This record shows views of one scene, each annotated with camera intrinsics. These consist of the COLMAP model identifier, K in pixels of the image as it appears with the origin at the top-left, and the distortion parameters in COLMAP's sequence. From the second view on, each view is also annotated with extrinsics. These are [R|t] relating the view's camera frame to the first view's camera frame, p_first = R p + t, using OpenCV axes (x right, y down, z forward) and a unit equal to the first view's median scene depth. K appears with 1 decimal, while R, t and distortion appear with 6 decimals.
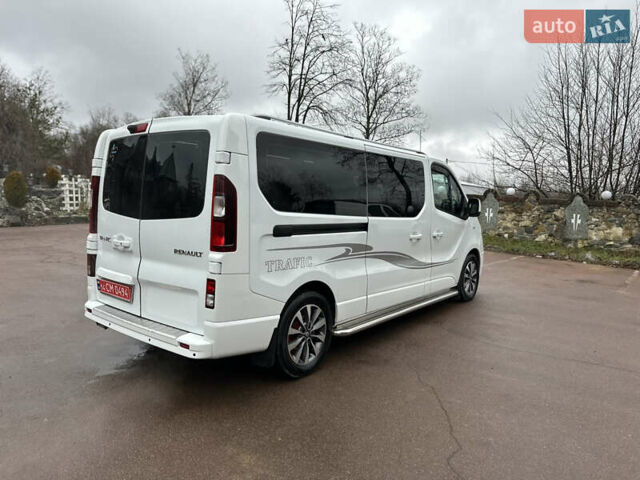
lens RADIAL K [[452.0, 0, 317.4], [0, 452.0, 238.4], [0, 0, 1]] dist [0.054384, -0.079703]
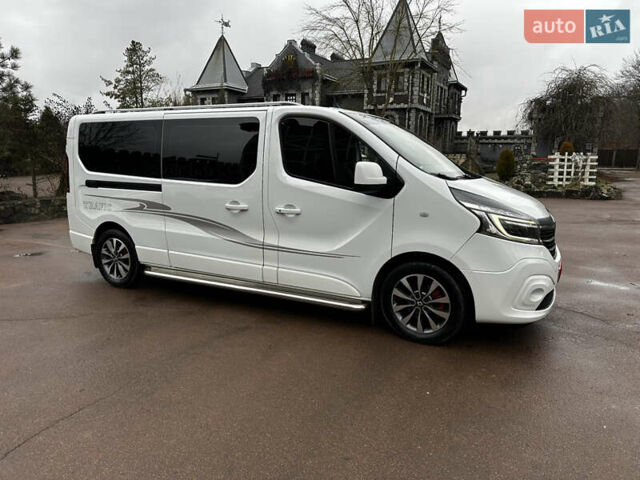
lens RADIAL K [[450.6, 0, 318.4], [0, 450.6, 235.4], [0, 0, 1]] dist [0.087285, -0.134305]
pose [[0.191114, 0.130440, -0.972862, 1.298269], [-0.092682, 0.989101, 0.114410, -0.074229], [0.977182, 0.068301, 0.201121, 1.165540]]
